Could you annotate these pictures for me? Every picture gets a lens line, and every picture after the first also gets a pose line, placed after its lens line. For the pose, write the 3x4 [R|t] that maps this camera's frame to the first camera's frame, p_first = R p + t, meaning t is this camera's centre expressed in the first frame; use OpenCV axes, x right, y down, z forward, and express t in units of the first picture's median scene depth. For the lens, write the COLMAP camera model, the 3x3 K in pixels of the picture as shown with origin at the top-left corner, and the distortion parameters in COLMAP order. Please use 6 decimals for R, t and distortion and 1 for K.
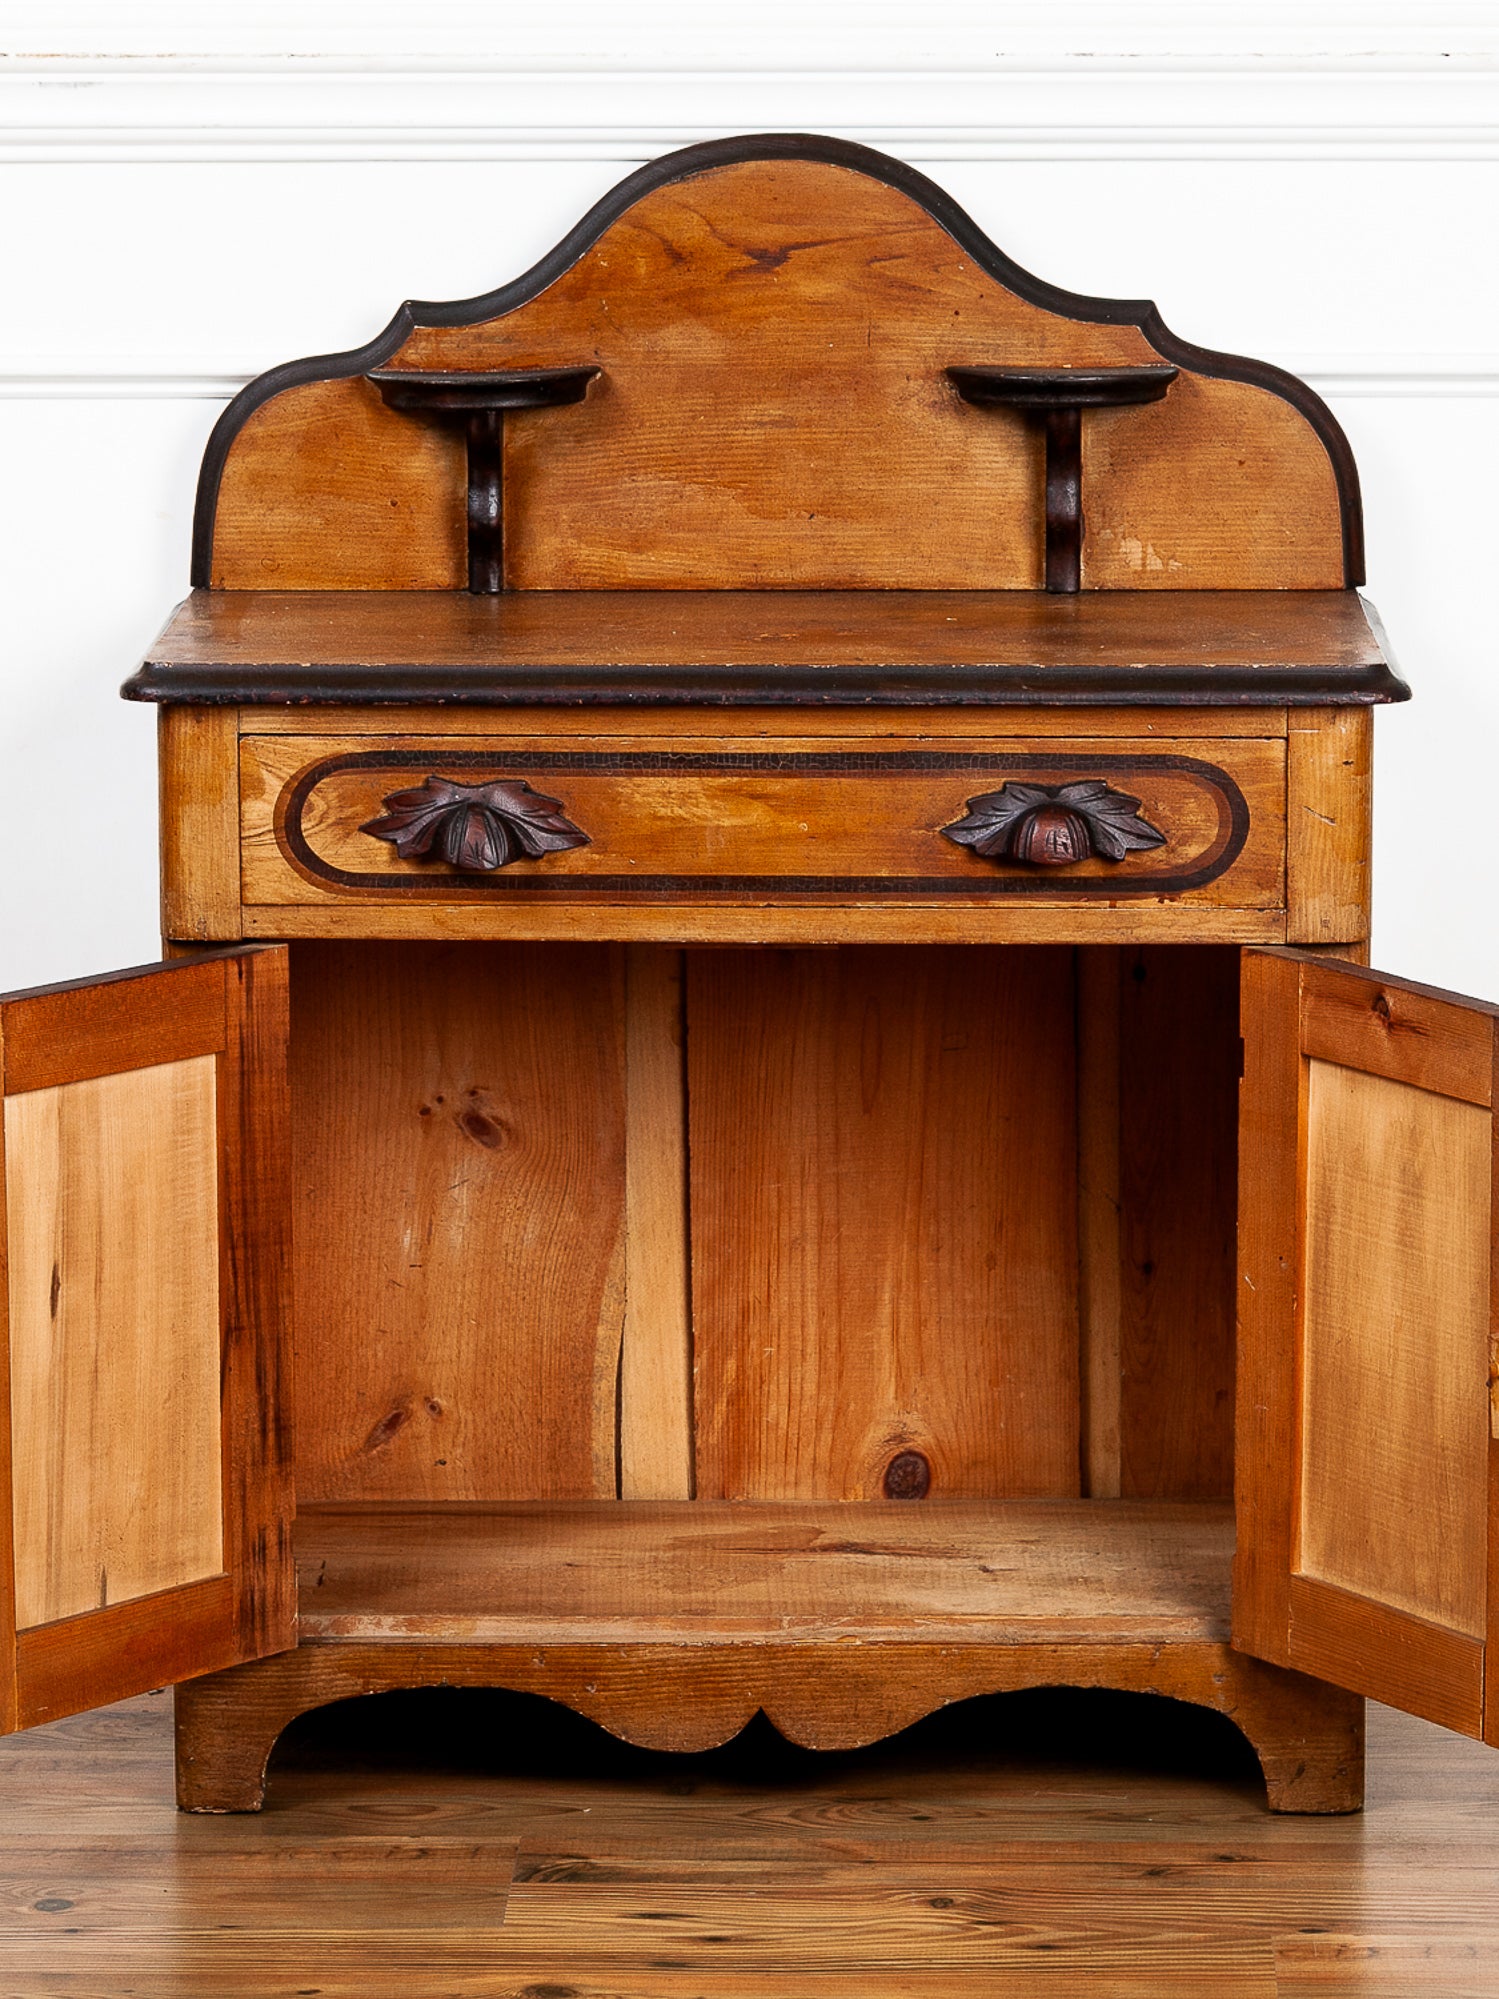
lens RADIAL K [[8389.9, 0, 560.1], [0, 8389.9, 1000.6], [0, 0, 1]] dist [0.199624, 0.017196]
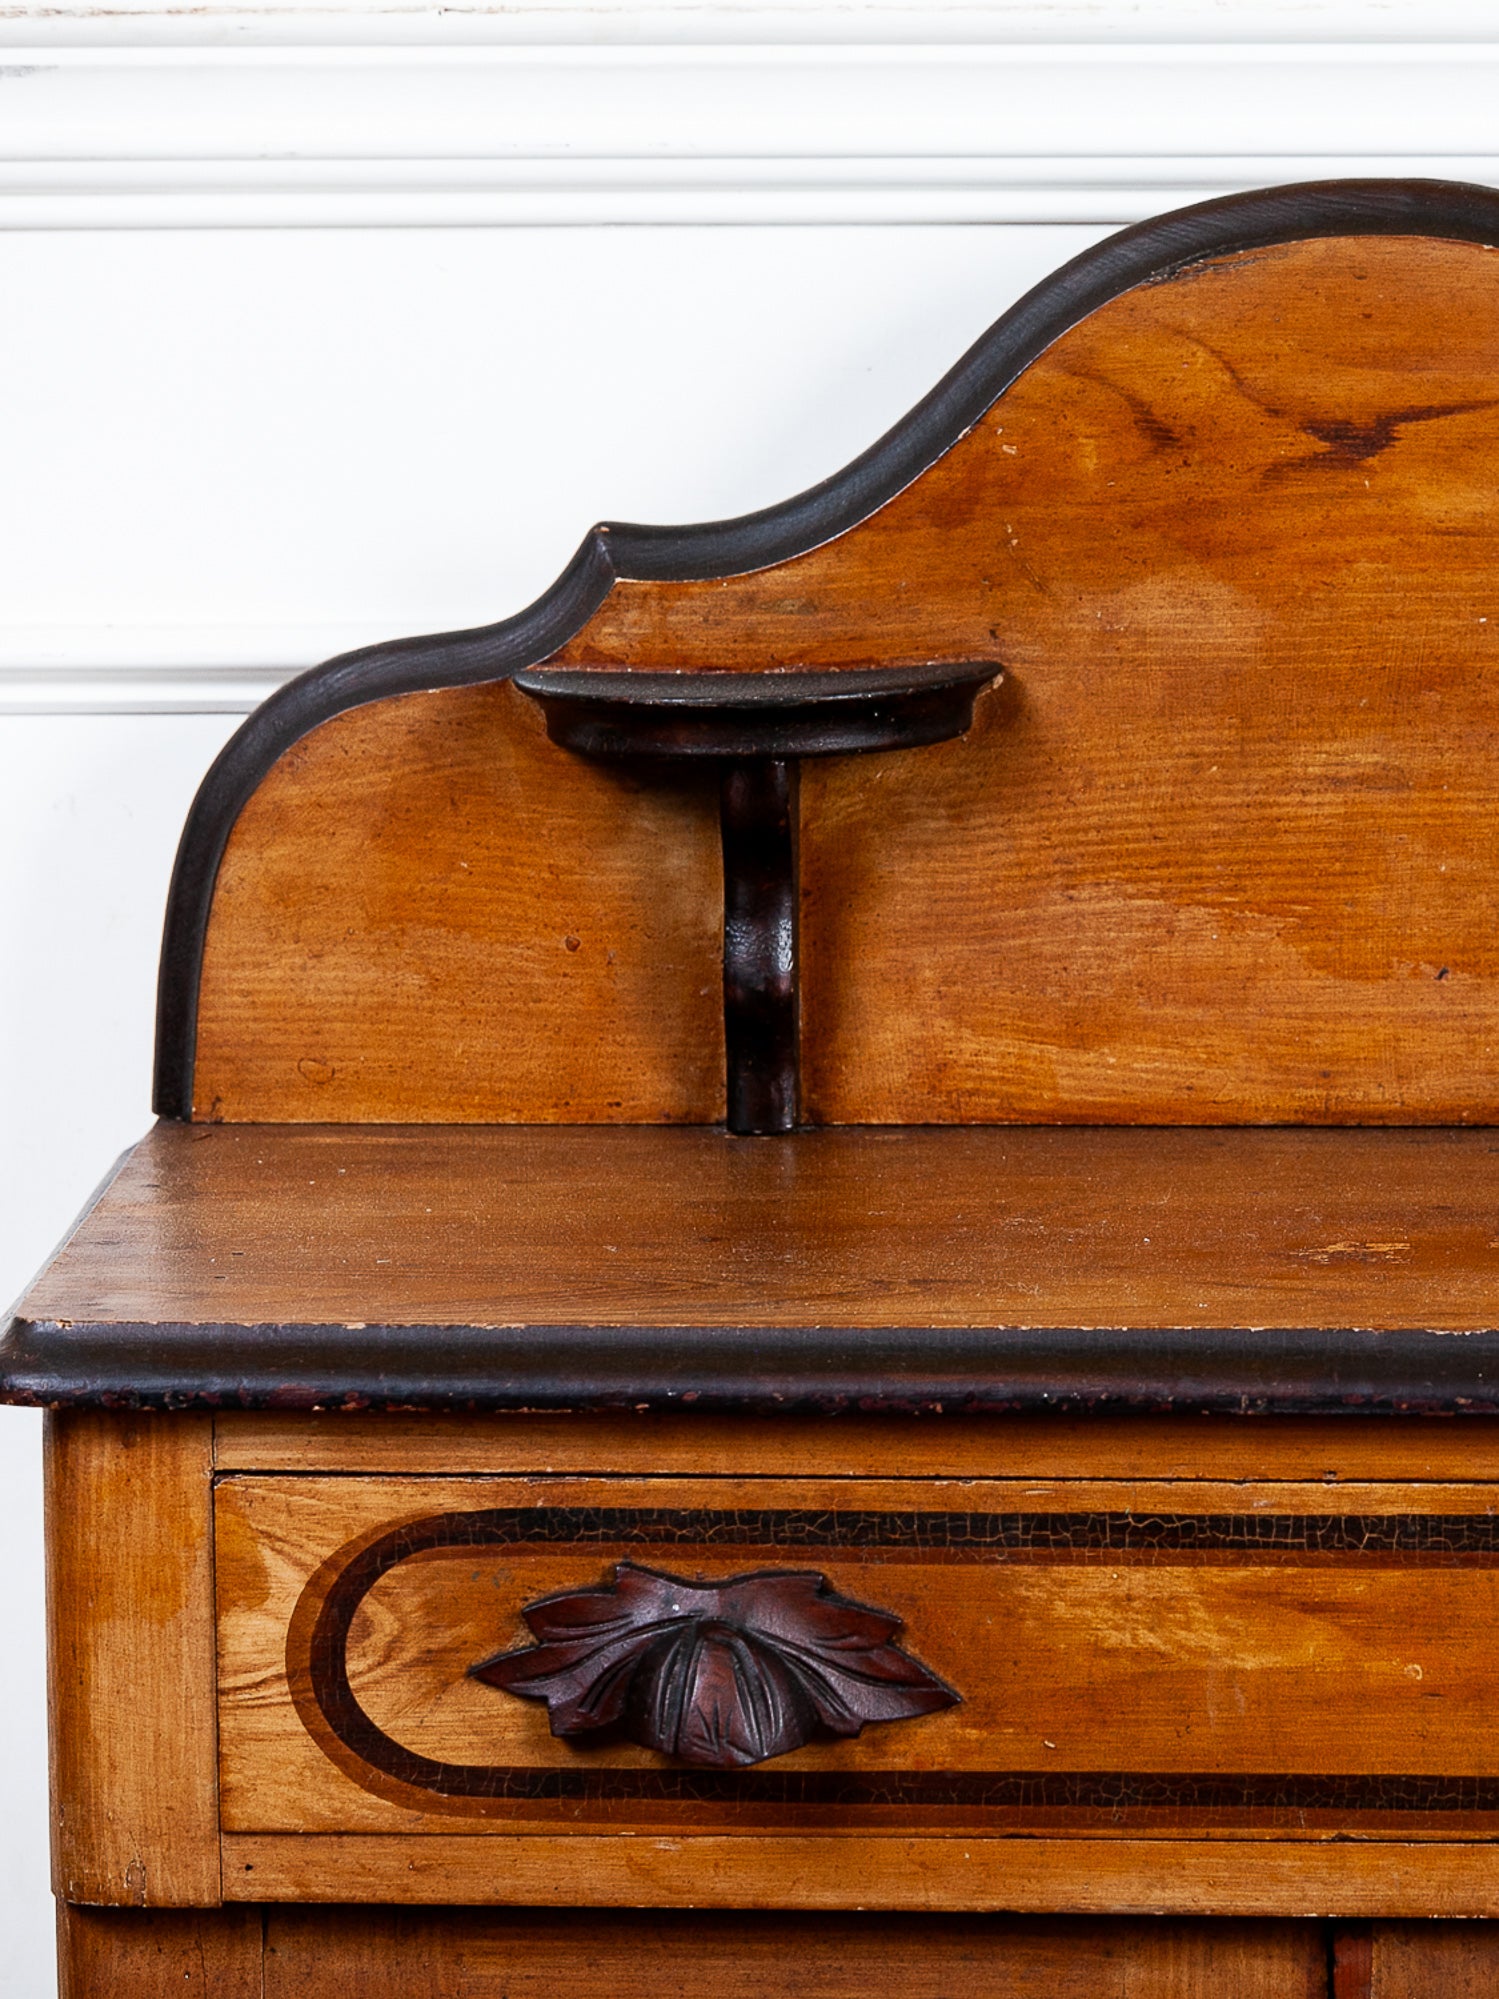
lens RADIAL K [[13855.4, 0, 749.5], [0, 13855.4, 999.5], [0, 0, 1]] dist [-0.186568, 0.240210]
pose [[0.999615, 0.001430, -0.027727, 0.012912], [-0.002202, 0.999610, -0.027830, -0.035737], [0.027676, 0.027881, 0.999228, 0.218677]]
